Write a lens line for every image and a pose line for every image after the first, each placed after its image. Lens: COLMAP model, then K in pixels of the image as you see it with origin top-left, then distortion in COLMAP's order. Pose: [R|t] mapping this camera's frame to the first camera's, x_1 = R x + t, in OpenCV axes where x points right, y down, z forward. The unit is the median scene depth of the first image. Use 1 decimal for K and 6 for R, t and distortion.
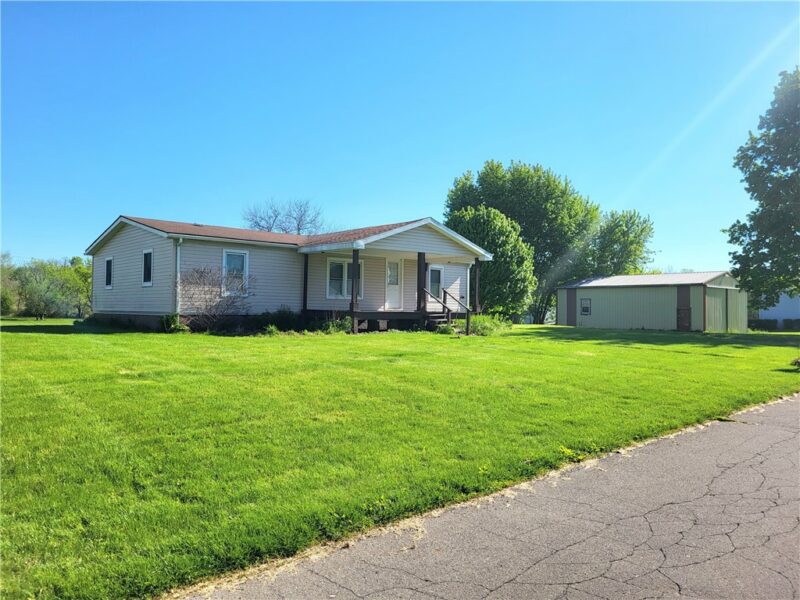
lens RADIAL K [[622.1, 0, 400.0], [0, 622.1, 300.0], [0, 0, 1]] dist [0.049675, -0.058648]
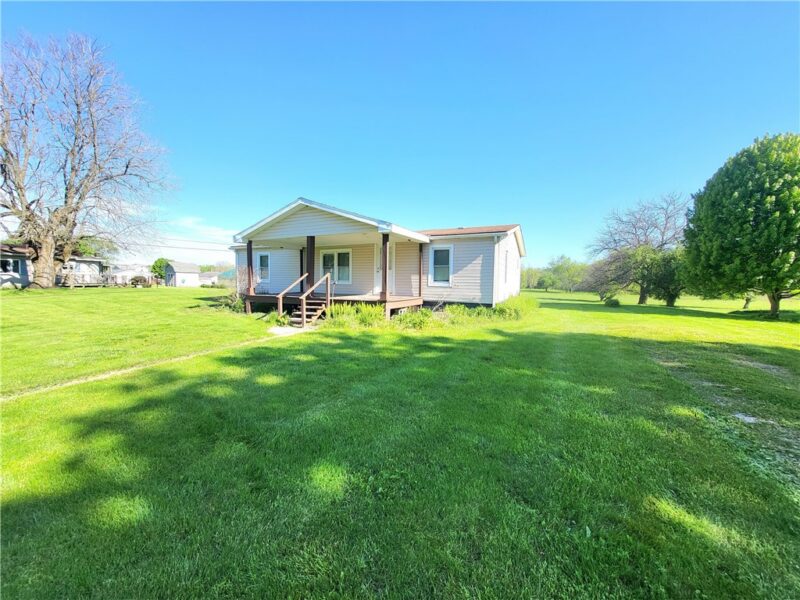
lens RADIAL K [[319.6, 0, 399.1], [0, 319.6, 299.3], [0, 0, 1]] dist [-0.000271, -0.000274]
pose [[0.373763, 0.046661, -0.926350, 0.580385], [0.008015, 0.998534, 0.053531, -0.003857], [0.927490, -0.027433, 0.372841, 0.986792]]
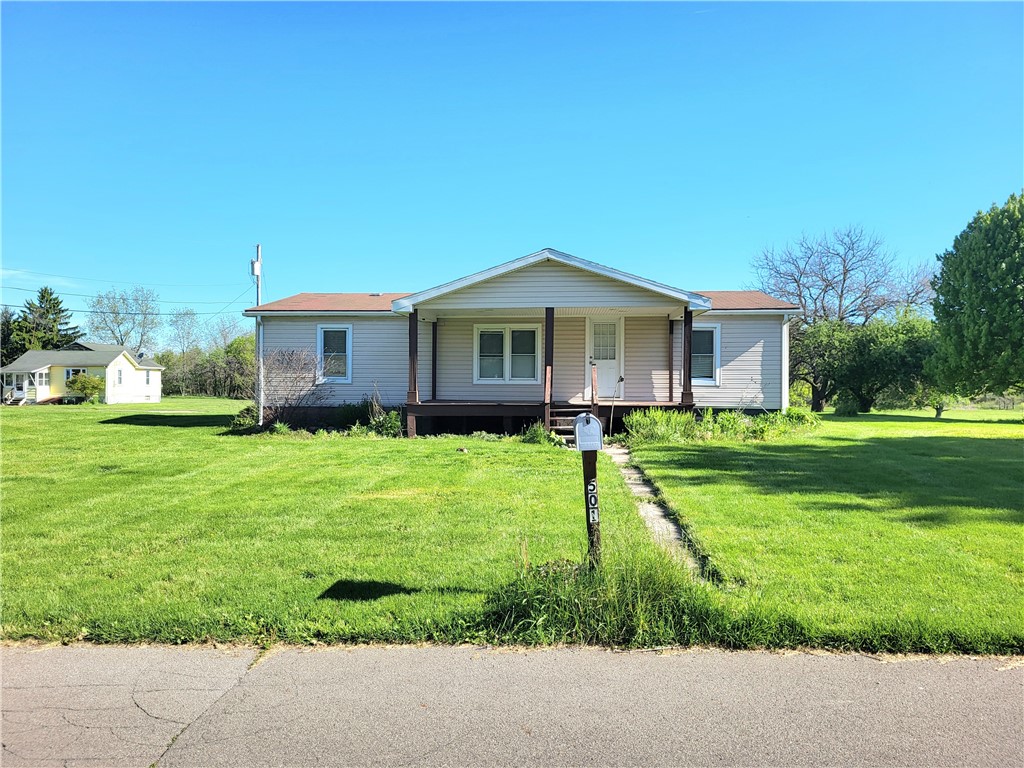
lens RADIAL K [[796.3, 0, 512.0], [0, 796.3, 384.0], [0, 0, 1]] dist [0.049675, -0.058648]
pose [[0.696107, -0.008302, -0.717890, 0.600430], [0.016031, 0.999864, 0.003982, -0.005060], [0.717759, -0.014280, 0.696145, 0.446846]]
